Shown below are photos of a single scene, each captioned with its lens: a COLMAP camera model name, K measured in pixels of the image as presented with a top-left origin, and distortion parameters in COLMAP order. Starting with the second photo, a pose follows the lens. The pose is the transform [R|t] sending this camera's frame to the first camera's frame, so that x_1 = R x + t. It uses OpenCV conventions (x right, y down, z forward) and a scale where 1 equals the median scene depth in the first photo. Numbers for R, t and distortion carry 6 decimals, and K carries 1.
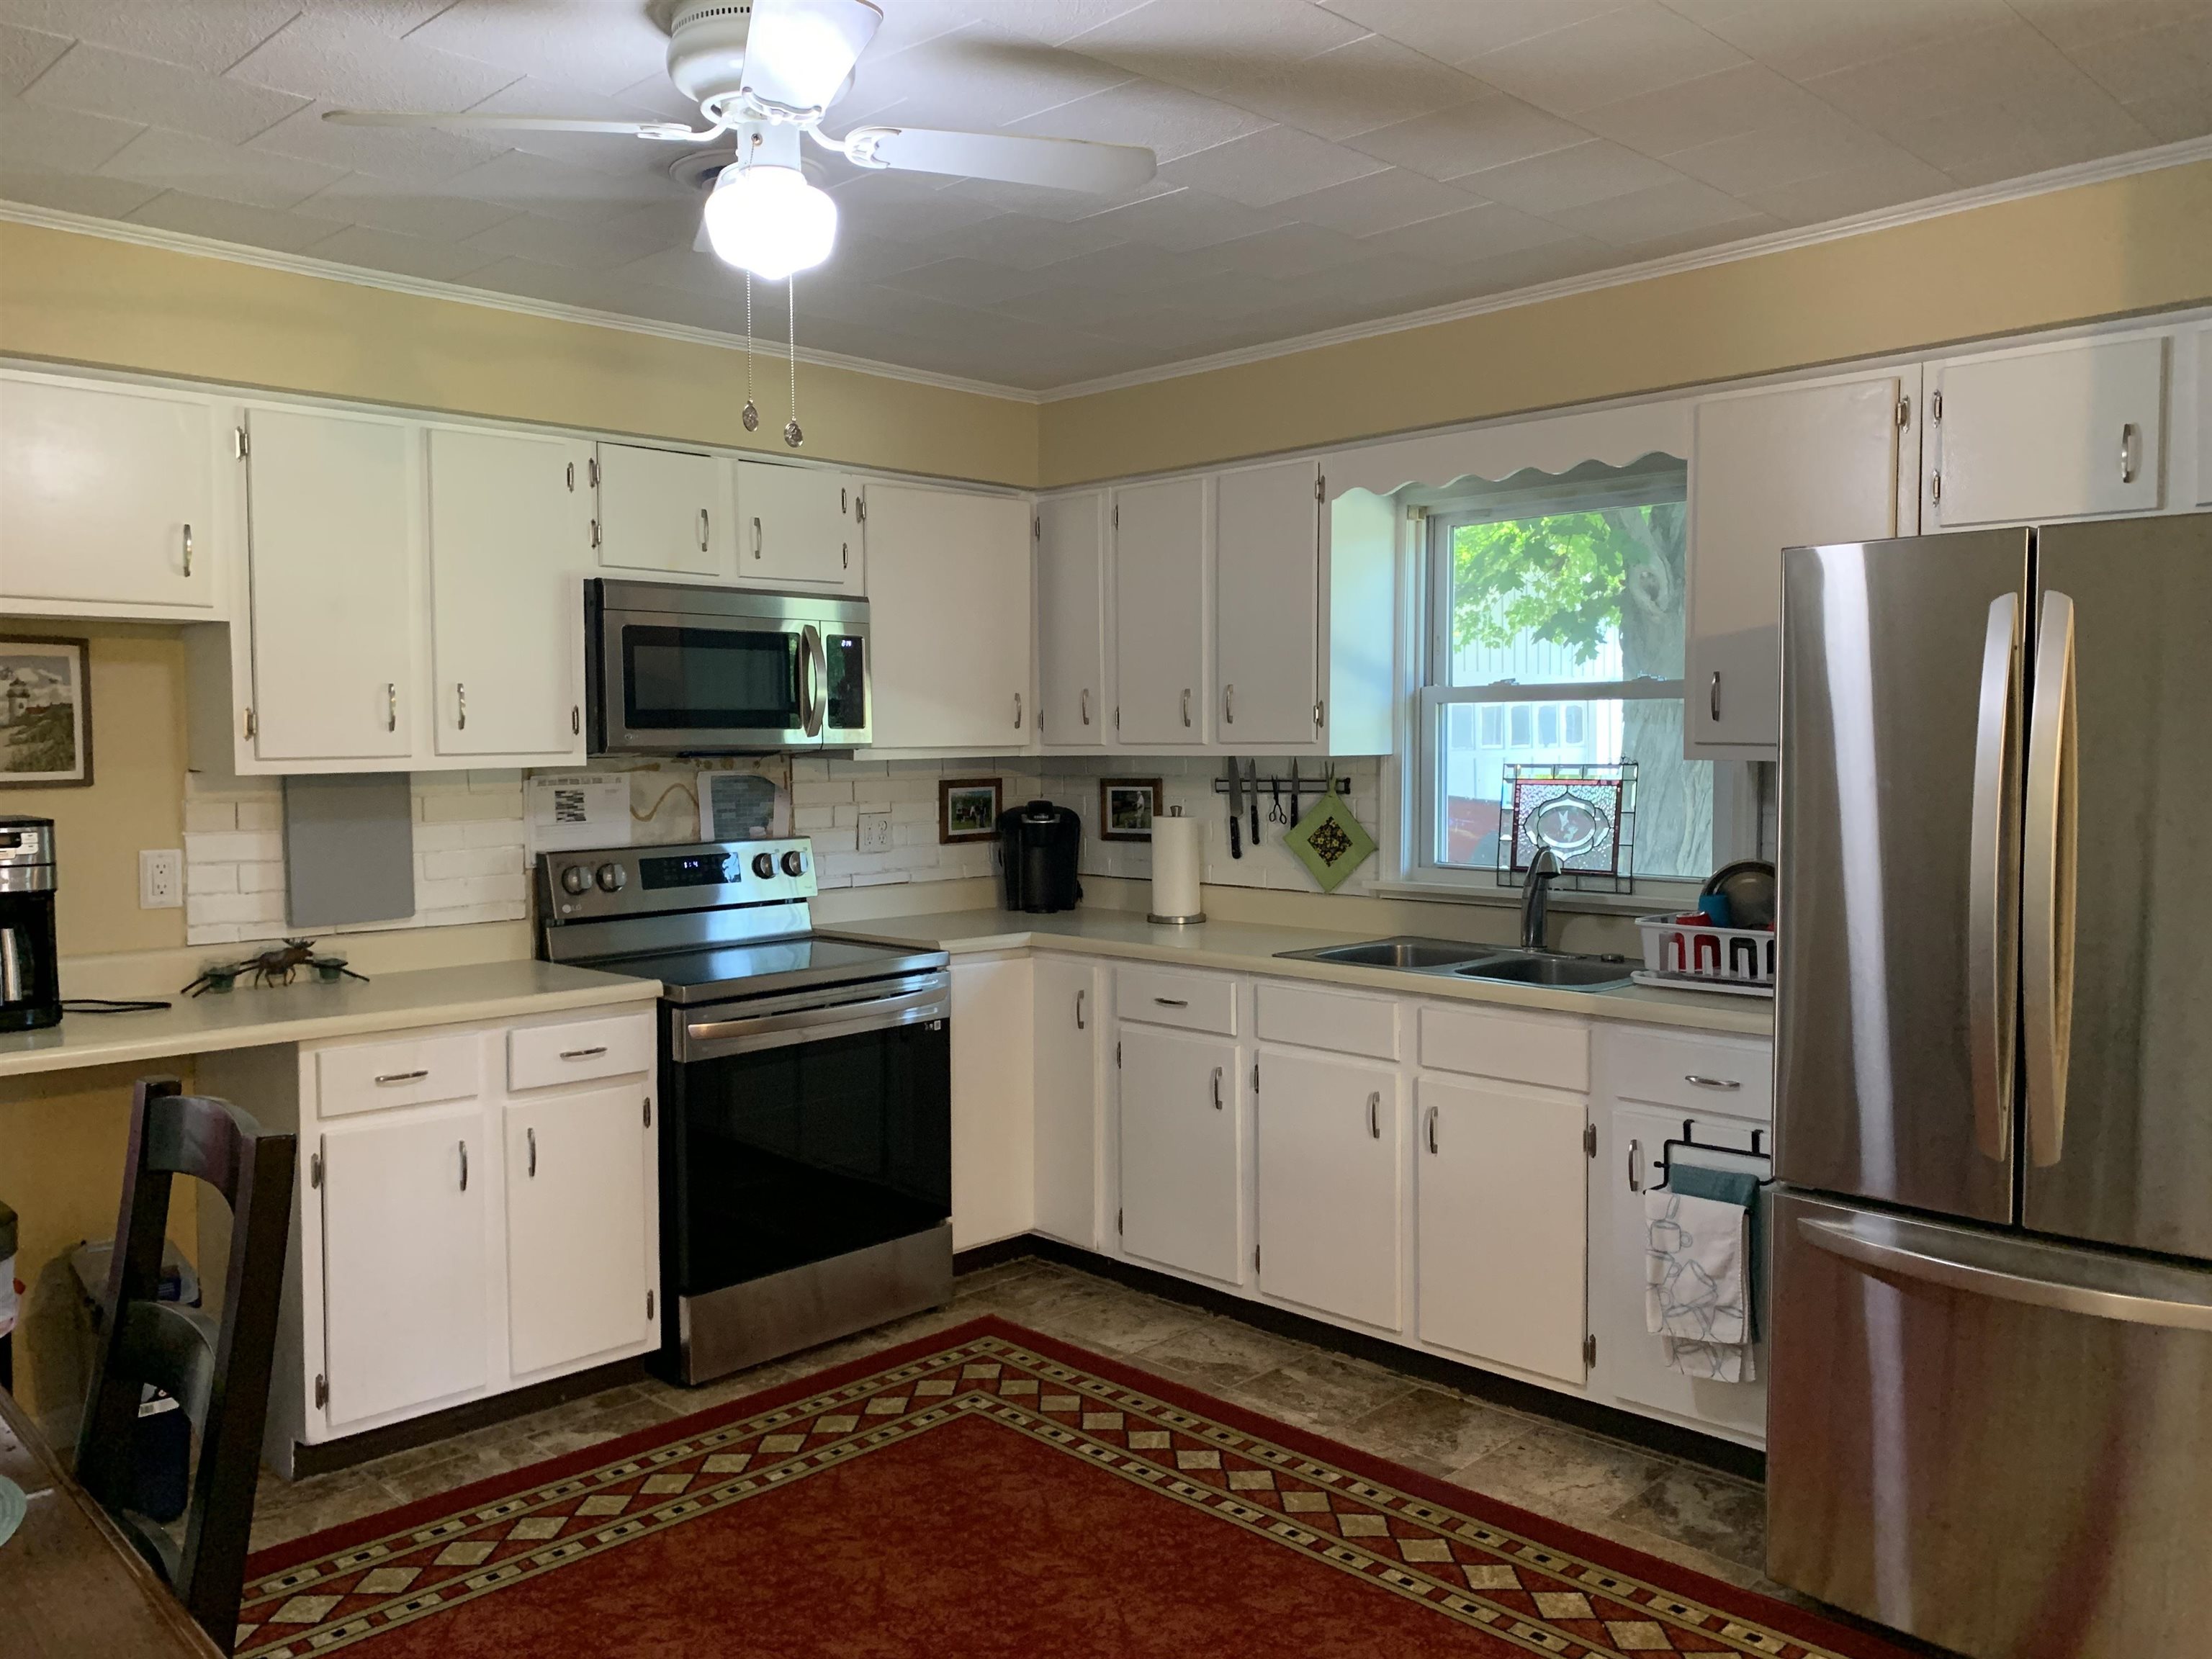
lens RADIAL K [[1711.0, 0, 1106.0], [0, 1711.0, 829.5], [0, 0, 1]] dist [0.054740, -0.003497]
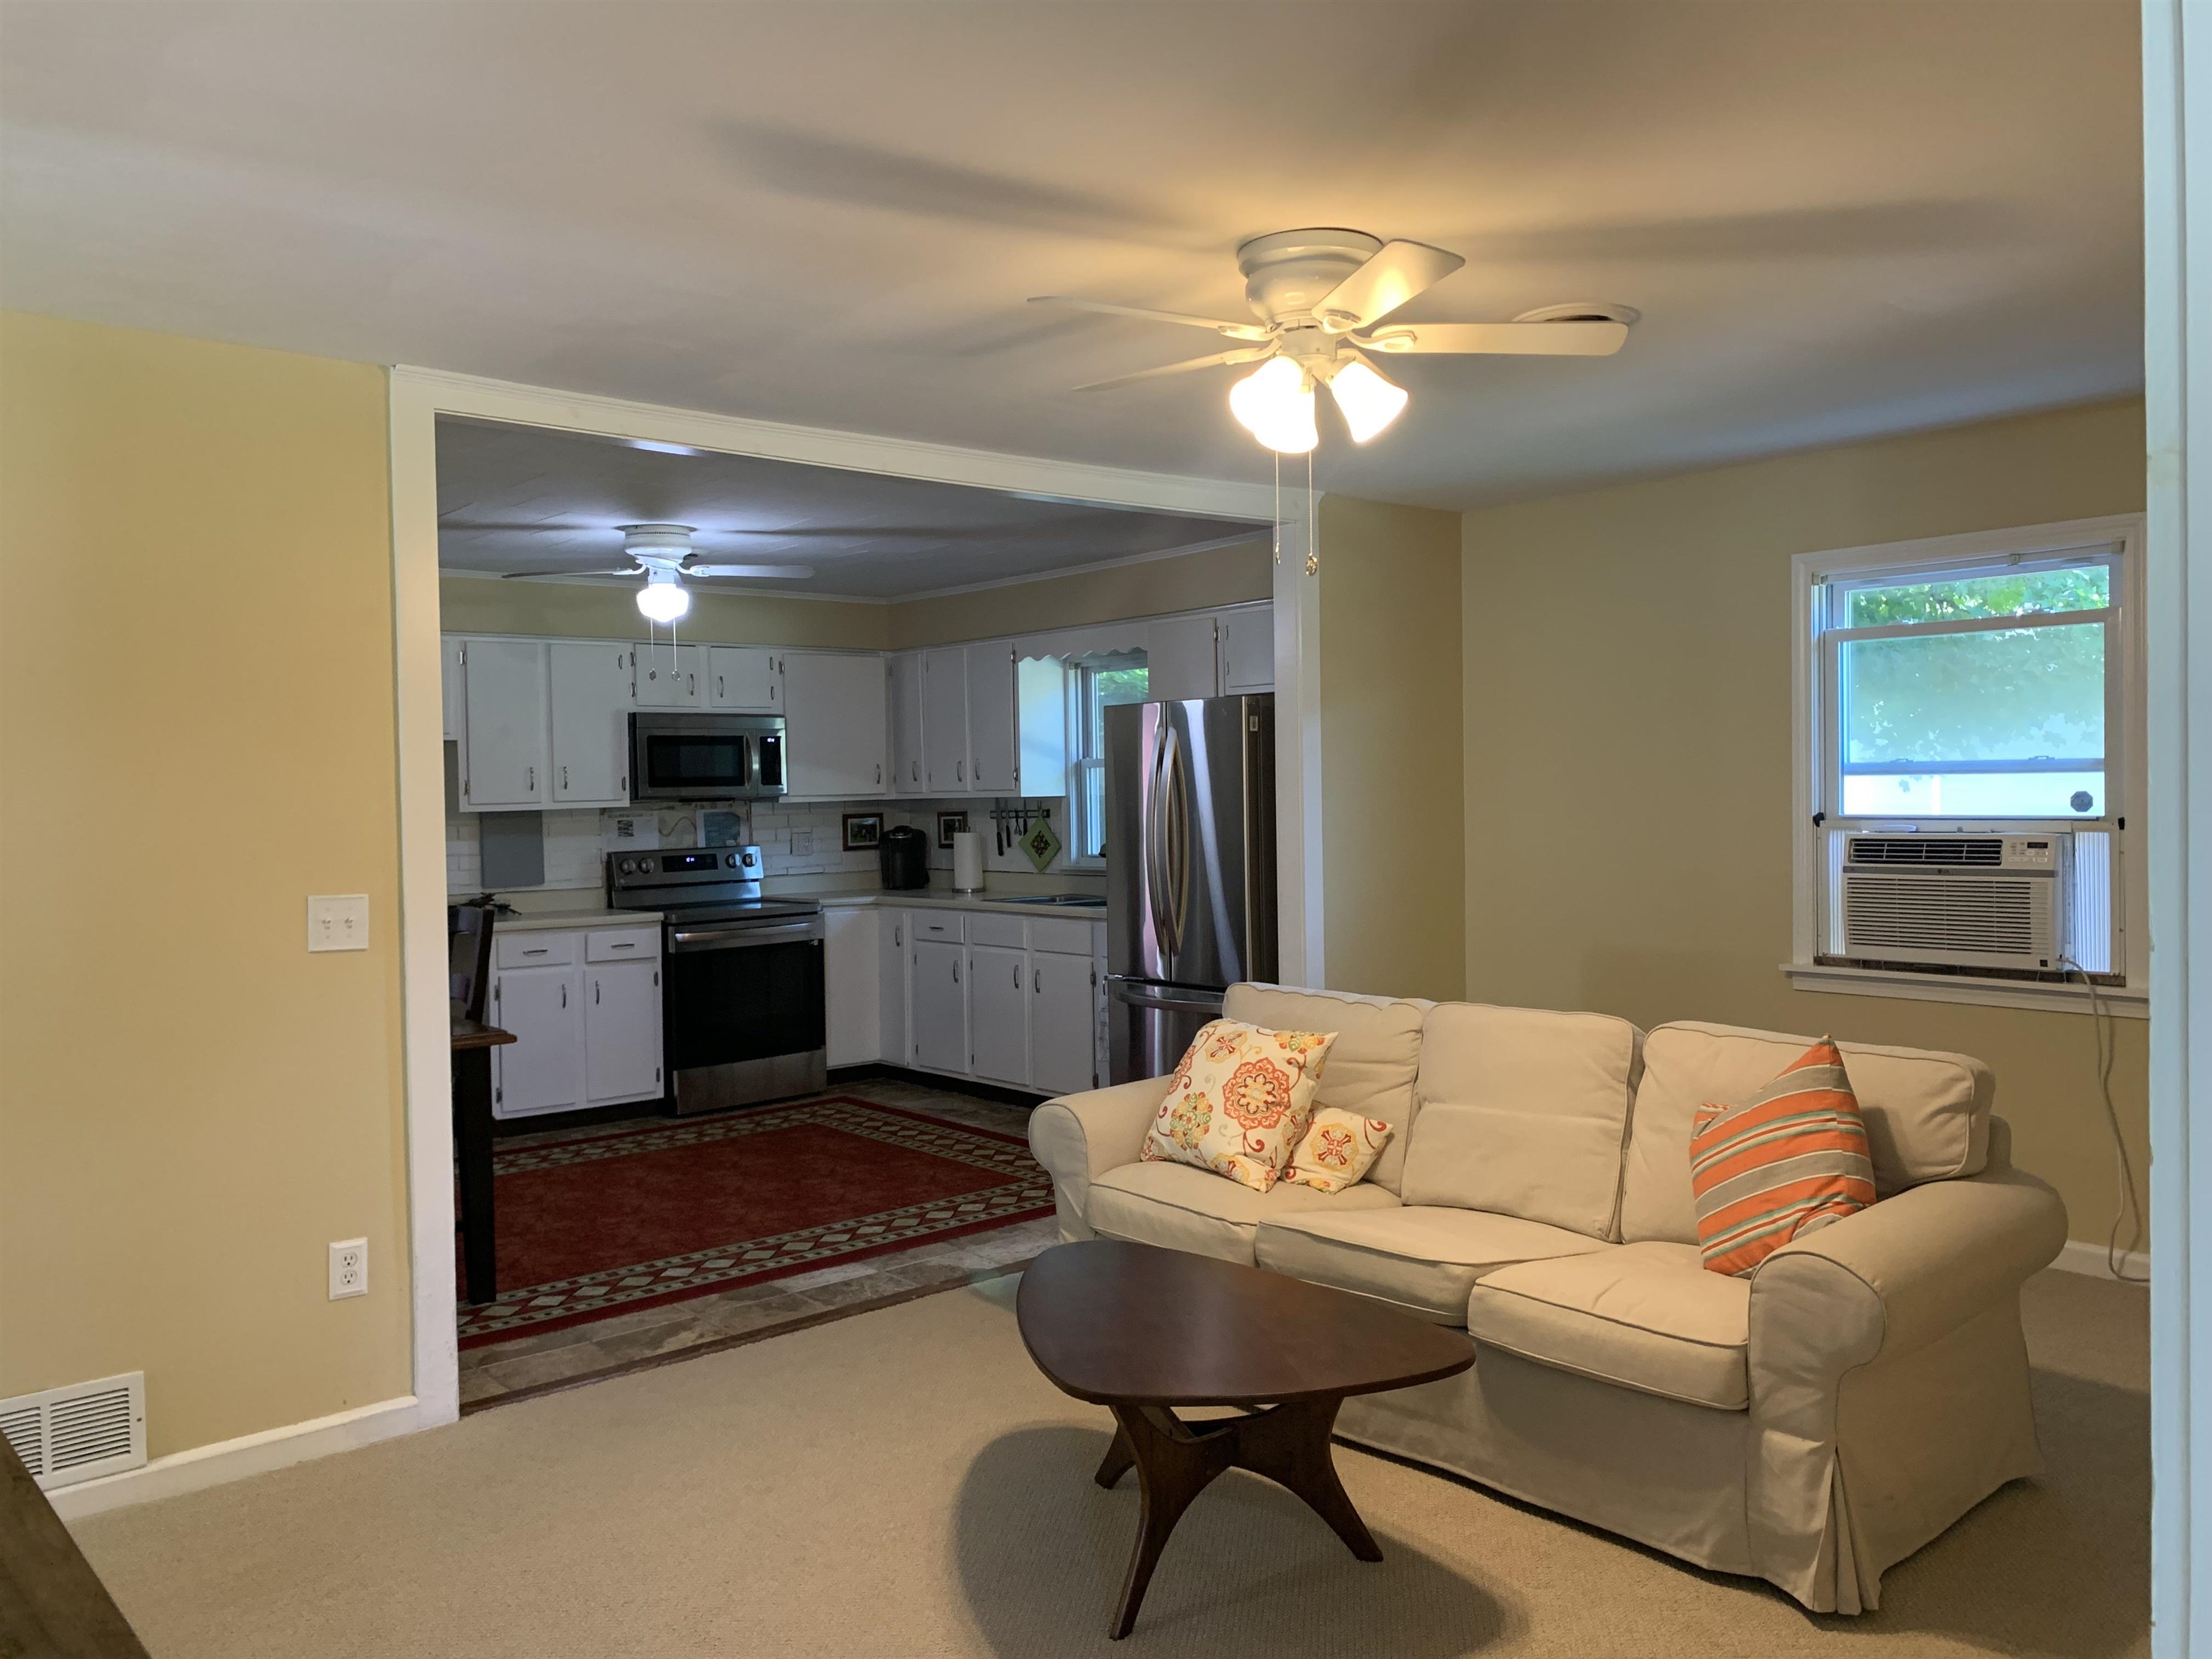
lens RADIAL K [[1688.3, 0, 1106.0], [0, 1688.3, 829.5], [0, 0, 1]] dist [0.107678, 0.000134]
pose [[0.996685, -0.011509, -0.080542, 0.365603], [0.009176, 0.999529, -0.029281, 0.047034], [0.080841, 0.028445, 0.996321, -0.823424]]
